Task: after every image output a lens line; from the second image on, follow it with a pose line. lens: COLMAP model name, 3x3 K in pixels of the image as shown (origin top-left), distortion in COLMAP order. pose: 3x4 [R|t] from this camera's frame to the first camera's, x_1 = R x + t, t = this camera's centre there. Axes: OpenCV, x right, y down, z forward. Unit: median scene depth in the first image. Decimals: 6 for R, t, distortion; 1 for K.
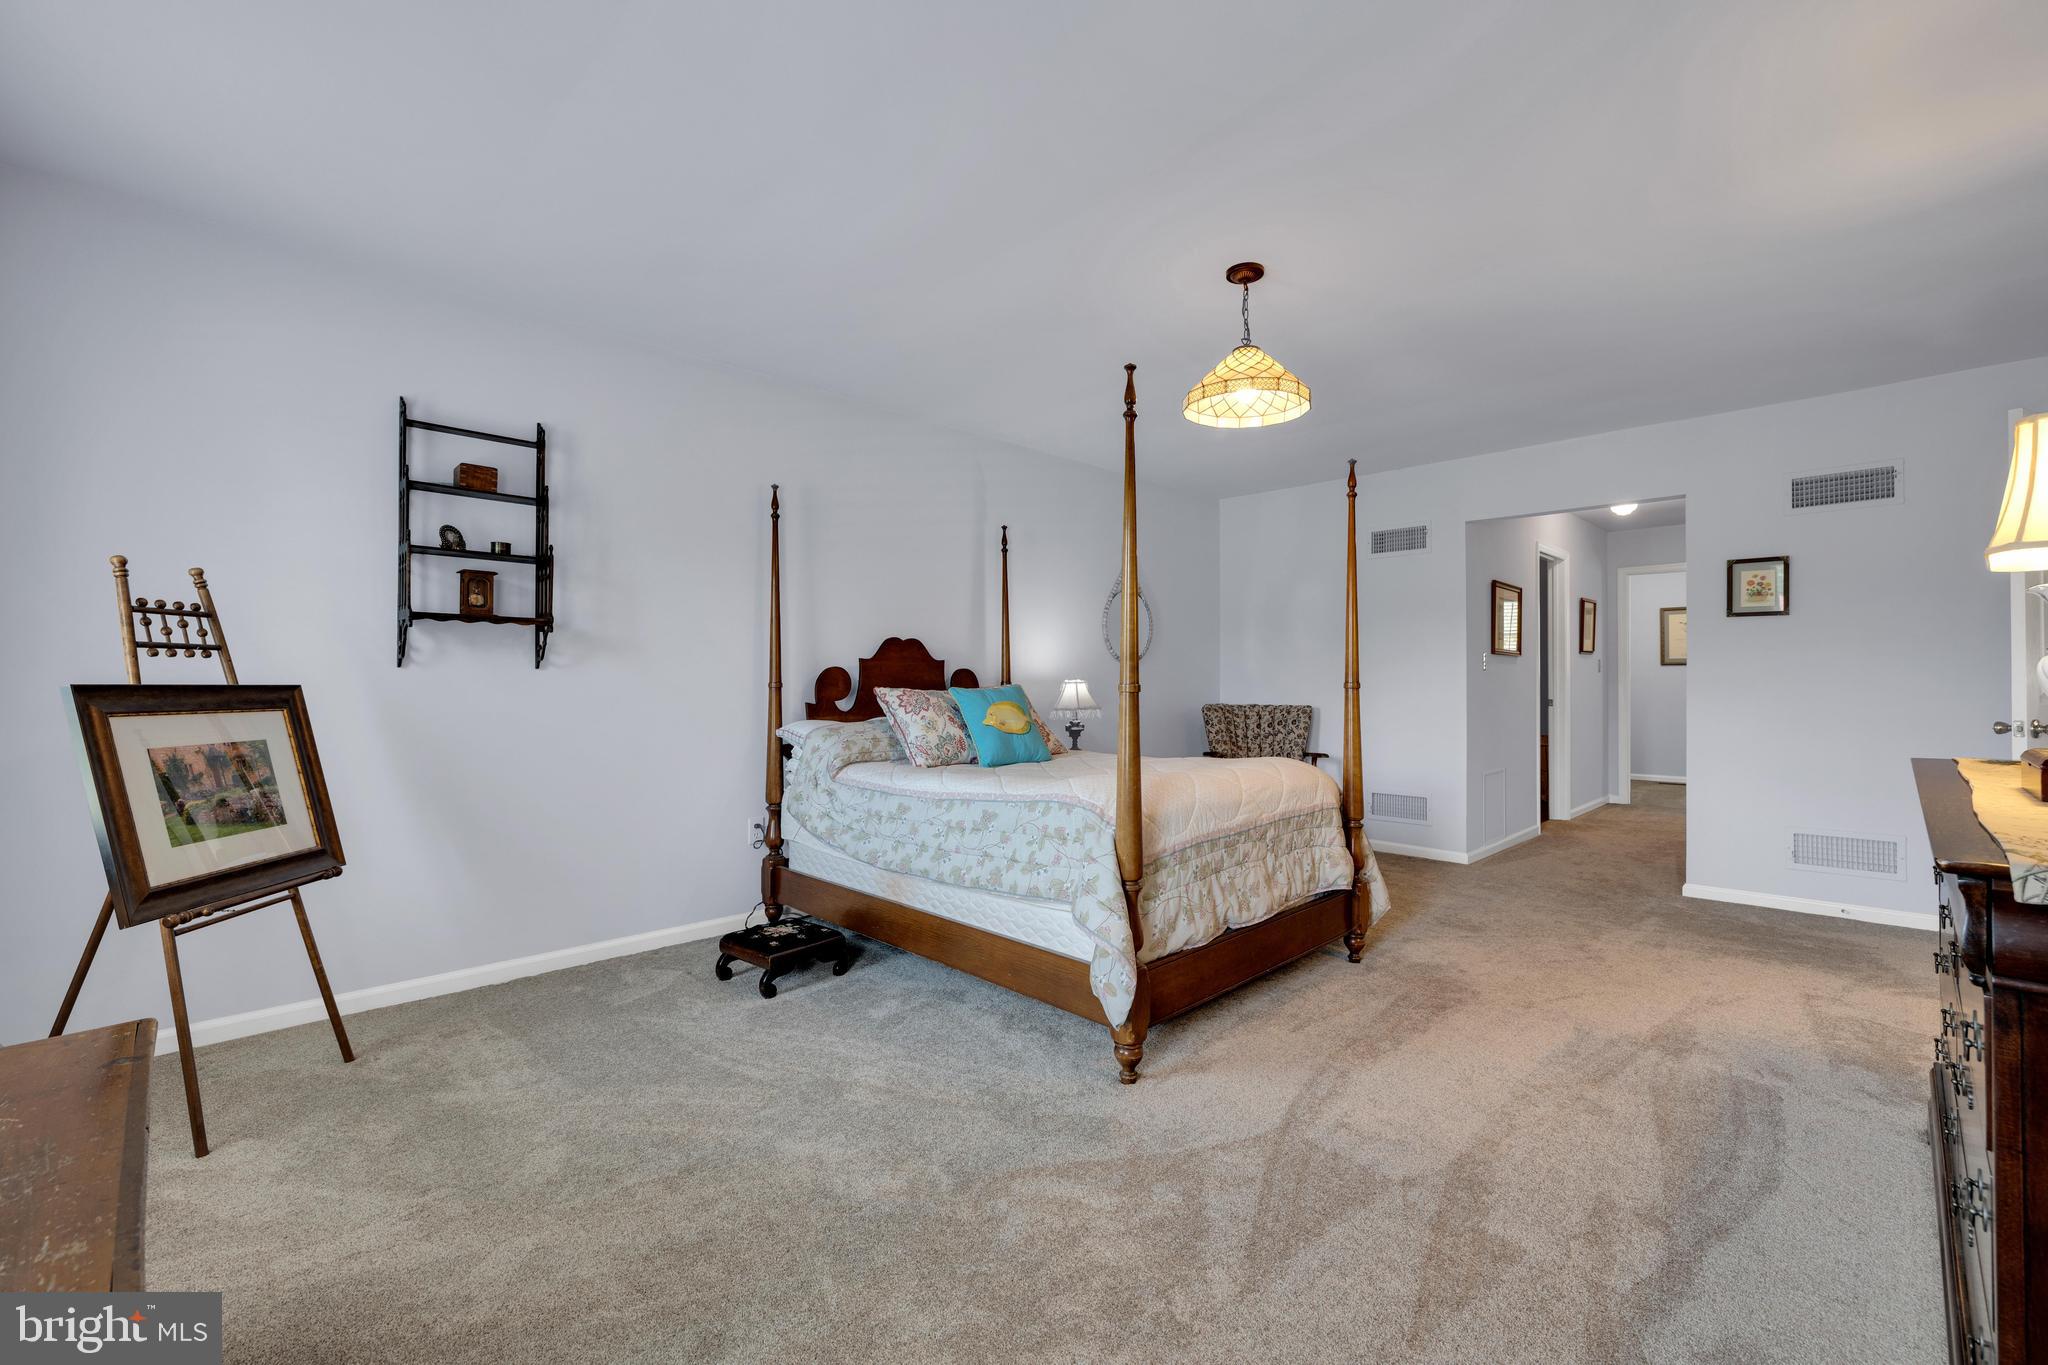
lens RADIAL K [[888.1, 0, 1016.8], [0, 888.1, 679.3], [0, 0, 1]] dist [-0.001367, 0.000003]
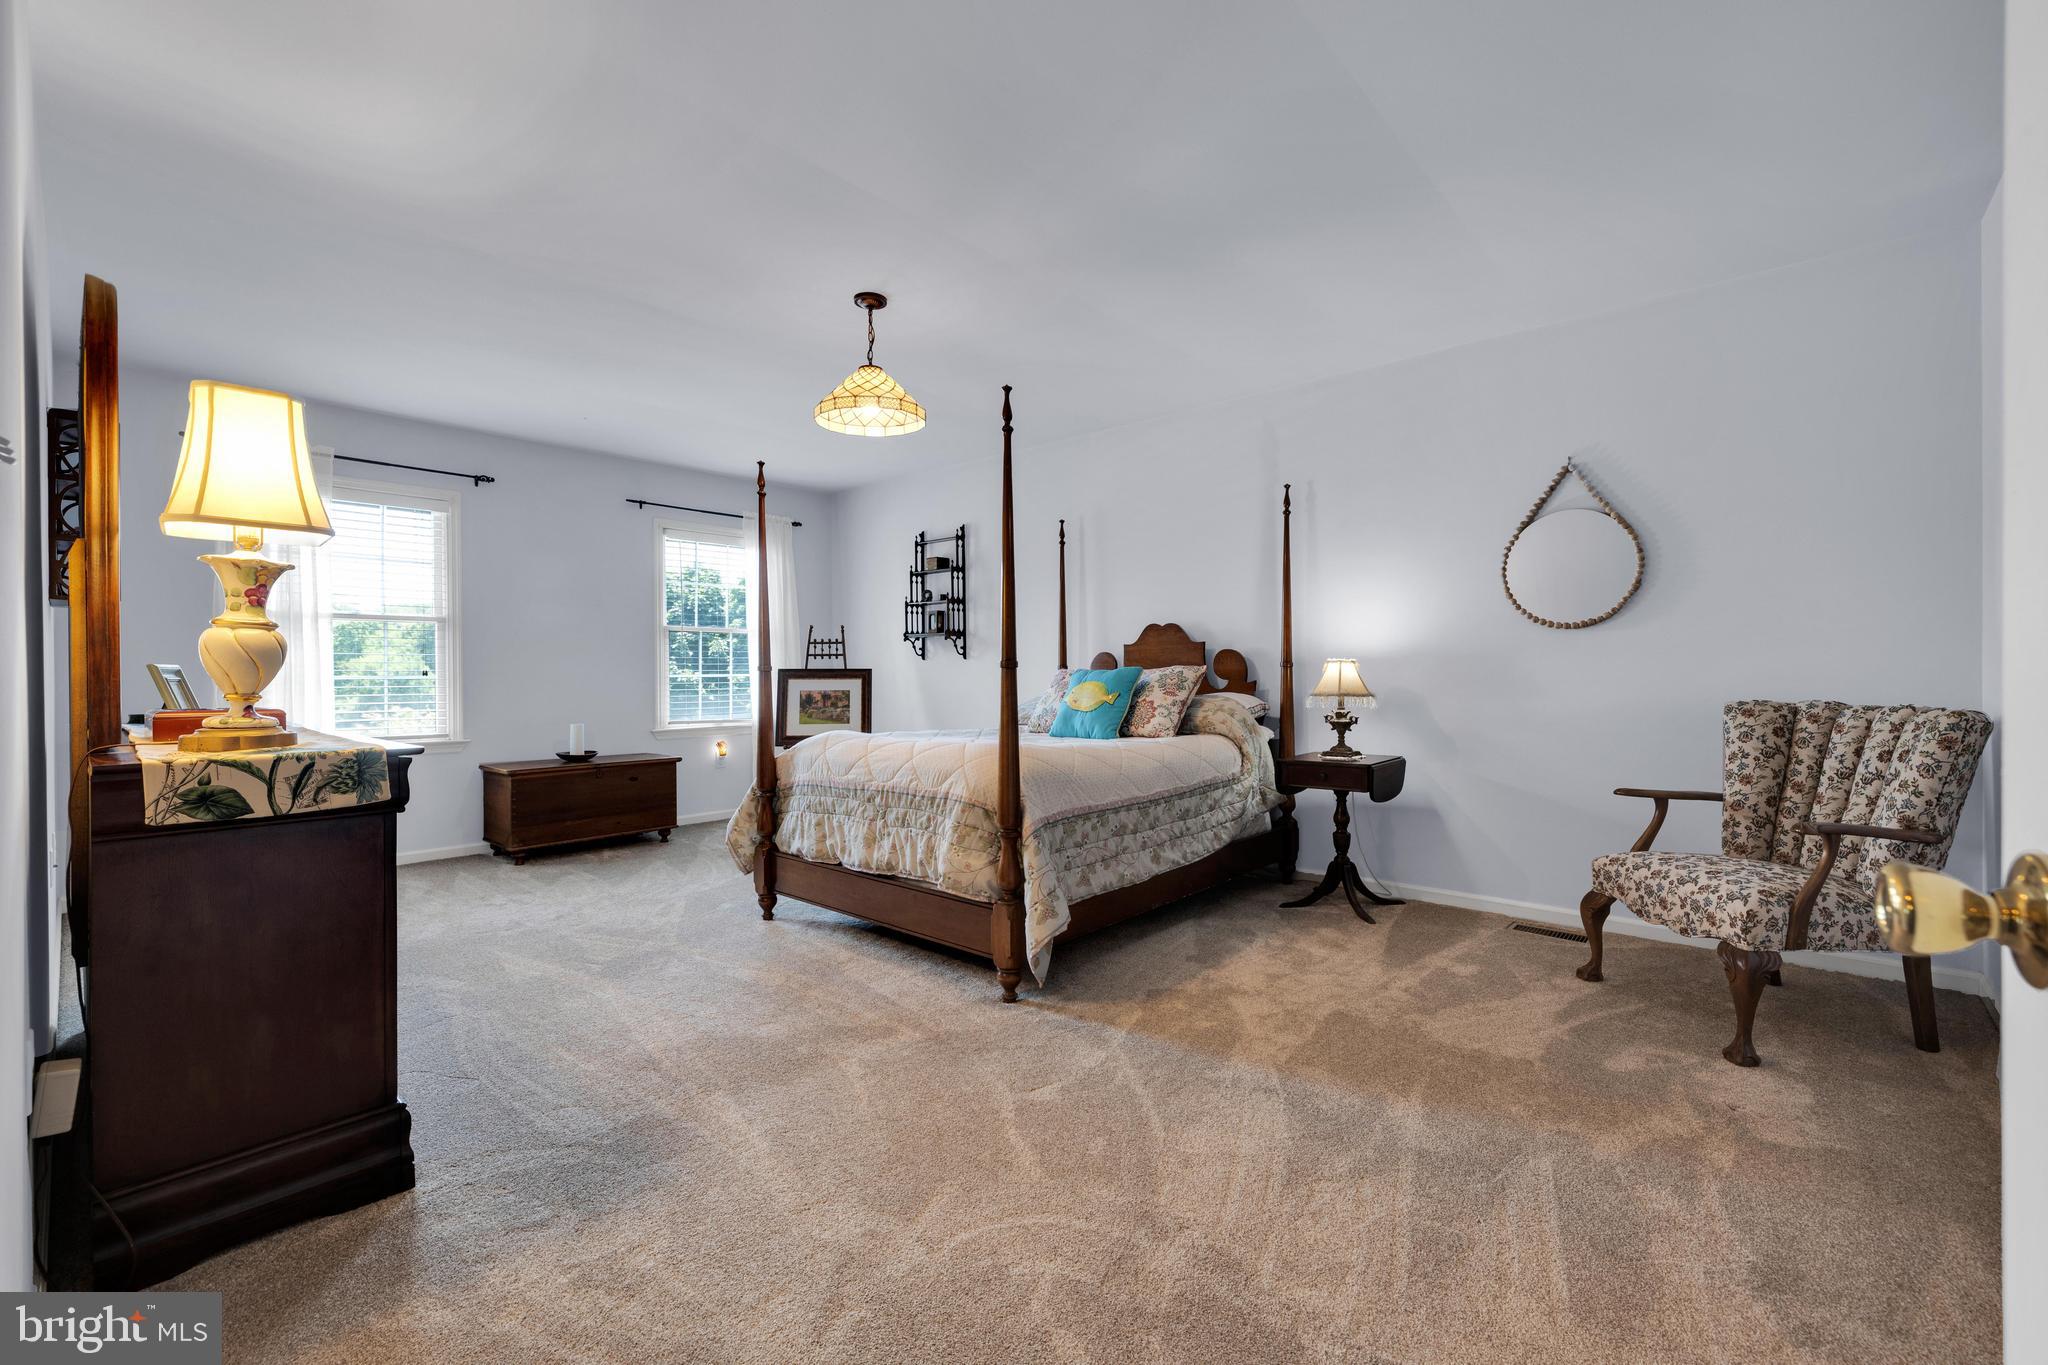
lens RADIAL K [[888.1, 0, 1017.3], [0, 888.1, 679.7], [0, 0, 1]] dist [-0.001367, 0.000003]
pose [[0.019058, 0.007802, -0.999788, 1.704257], [0.008809, 0.999929, 0.007971, 0.021451], [0.999780, -0.008959, 0.018988, 1.416941]]
